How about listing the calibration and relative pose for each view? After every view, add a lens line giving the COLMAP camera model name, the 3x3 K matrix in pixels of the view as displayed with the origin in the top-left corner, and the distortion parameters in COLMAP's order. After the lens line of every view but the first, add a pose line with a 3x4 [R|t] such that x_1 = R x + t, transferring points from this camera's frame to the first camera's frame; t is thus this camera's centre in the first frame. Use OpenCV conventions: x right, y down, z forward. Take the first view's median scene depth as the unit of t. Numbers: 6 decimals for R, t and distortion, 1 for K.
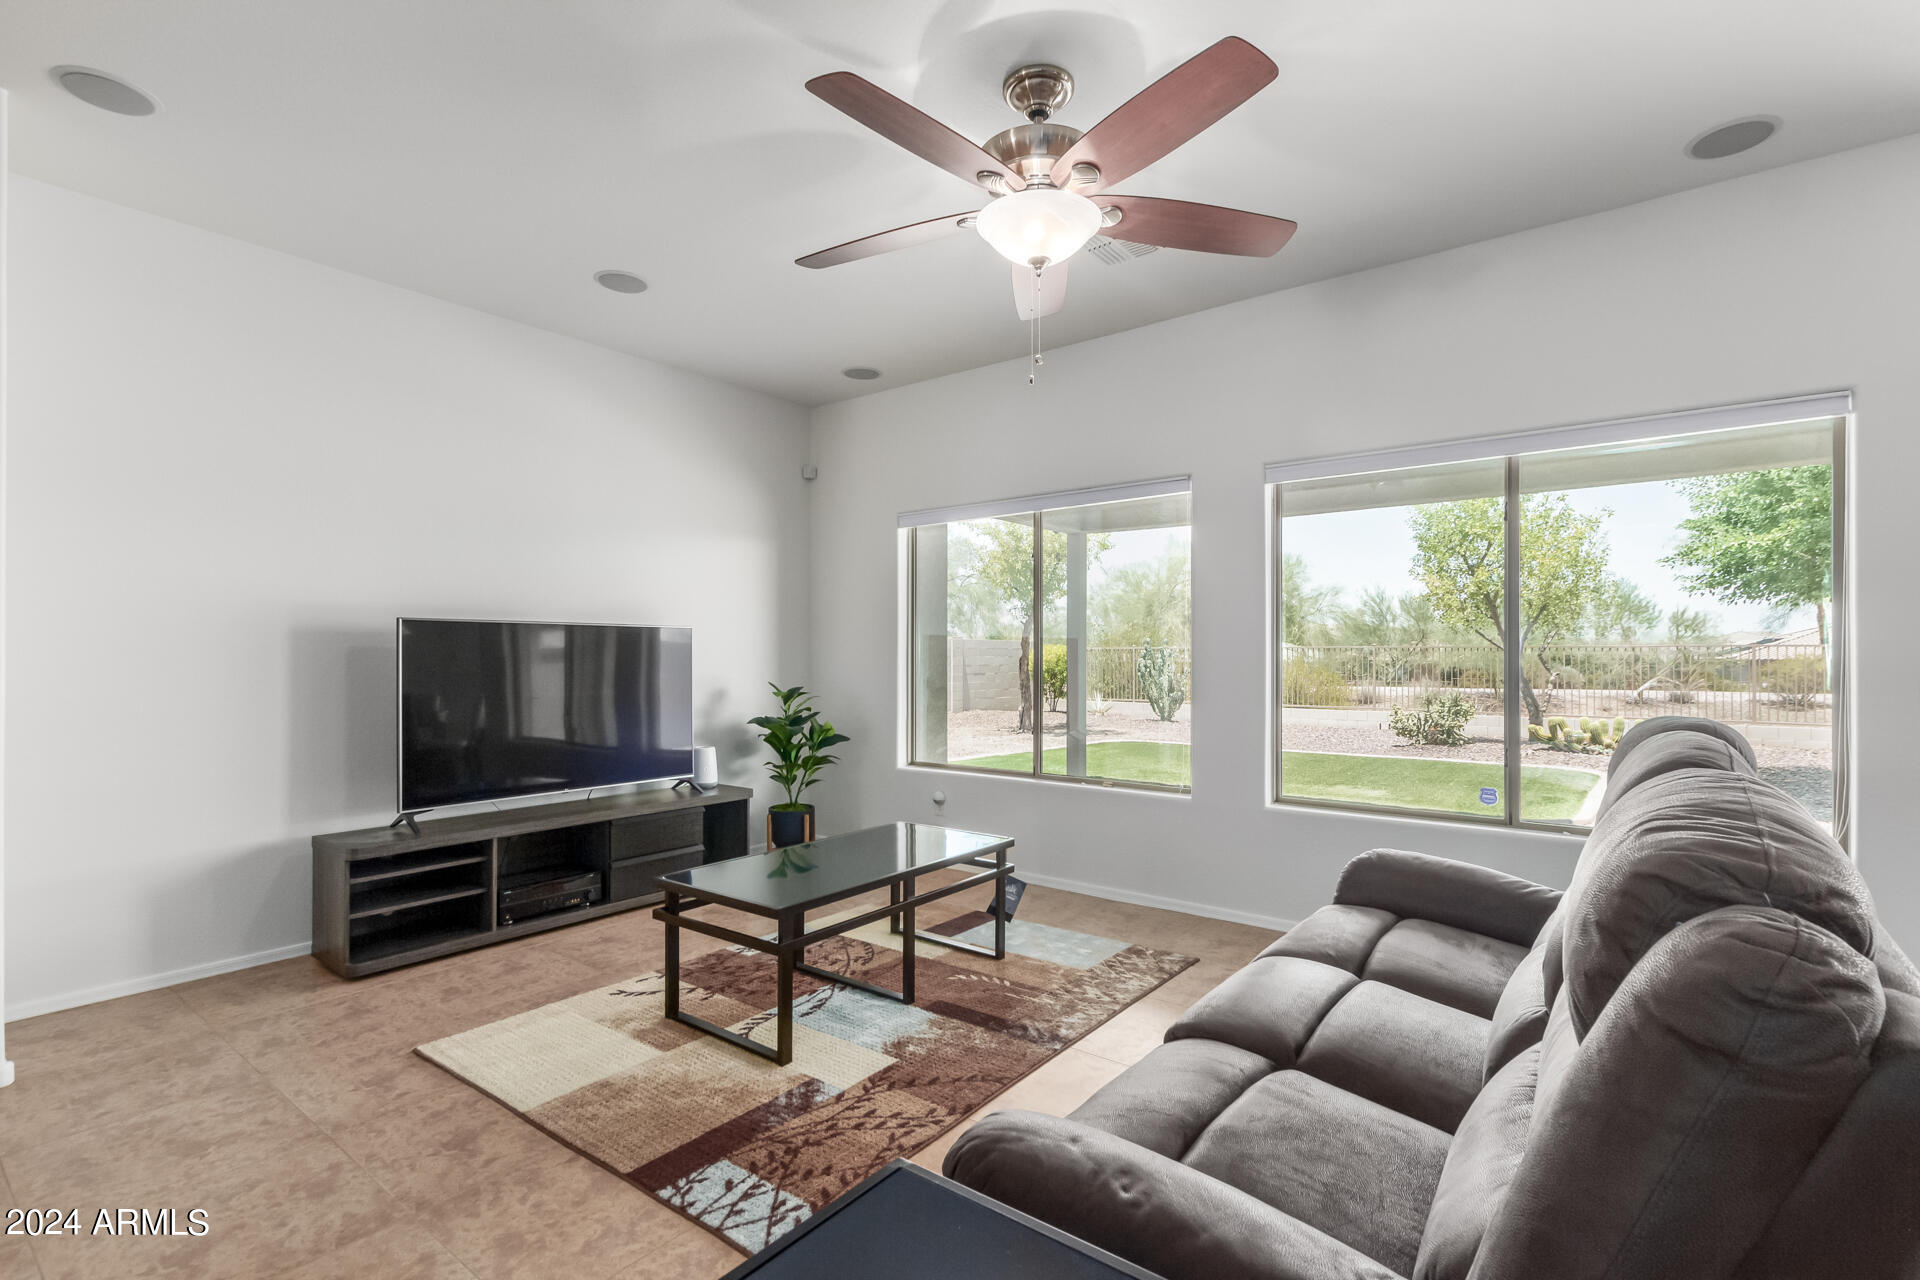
lens RADIAL K [[881.1, 0, 965.8], [0, 881.1, 655.4], [0, 0, 1]] dist [0.008073, -0.000807]
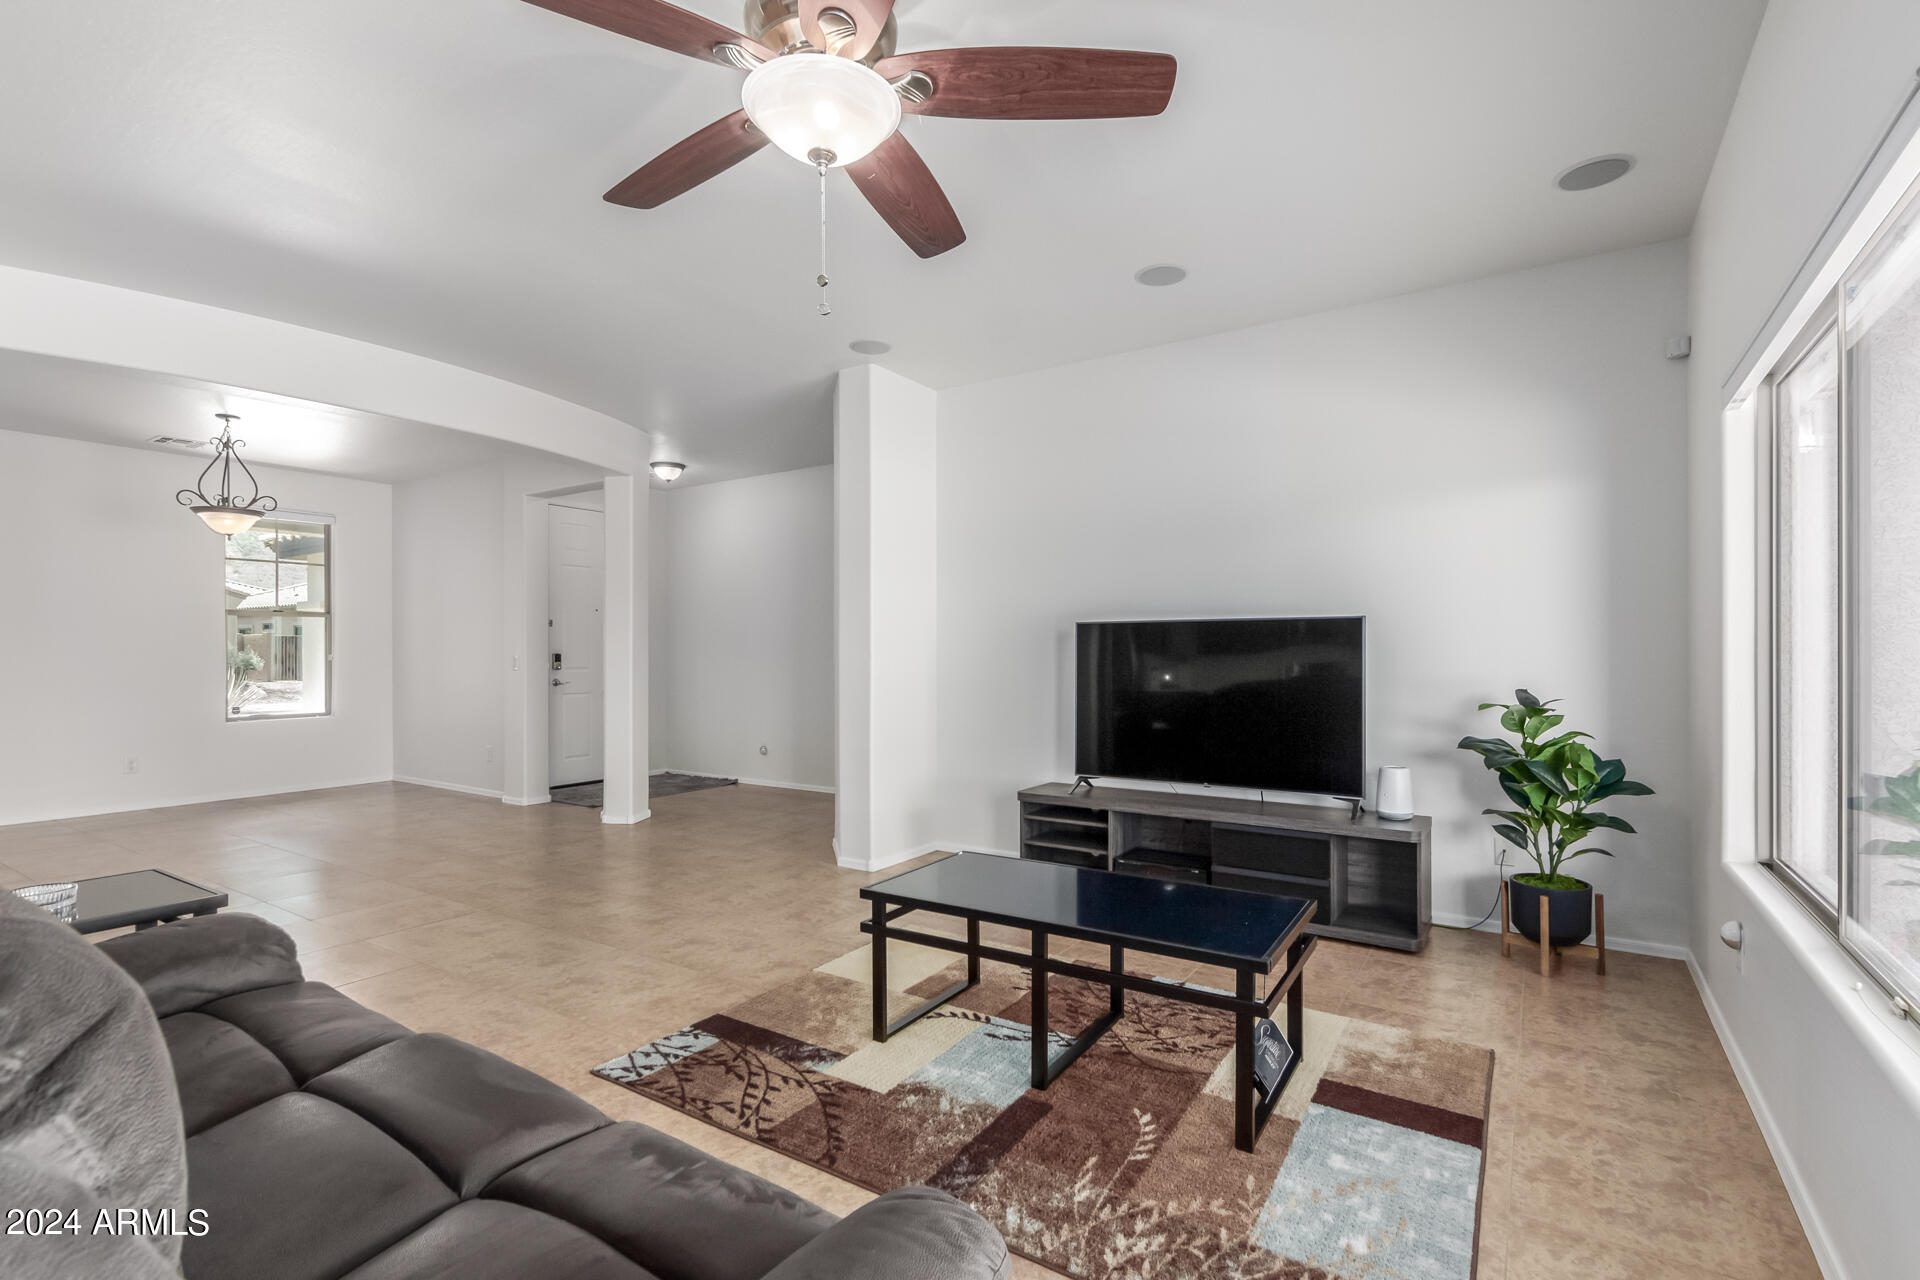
lens RADIAL K [[881.1, 0, 965.8], [0, 881.1, 655.4], [0, 0, 1]] dist [0.008073, -0.000807]
pose [[0.075908, 0.002343, -0.997112, 0.821269], [0.000473, 0.999997, 0.002386, 0.002497], [0.997115, -0.000653, 0.075906, 0.992001]]
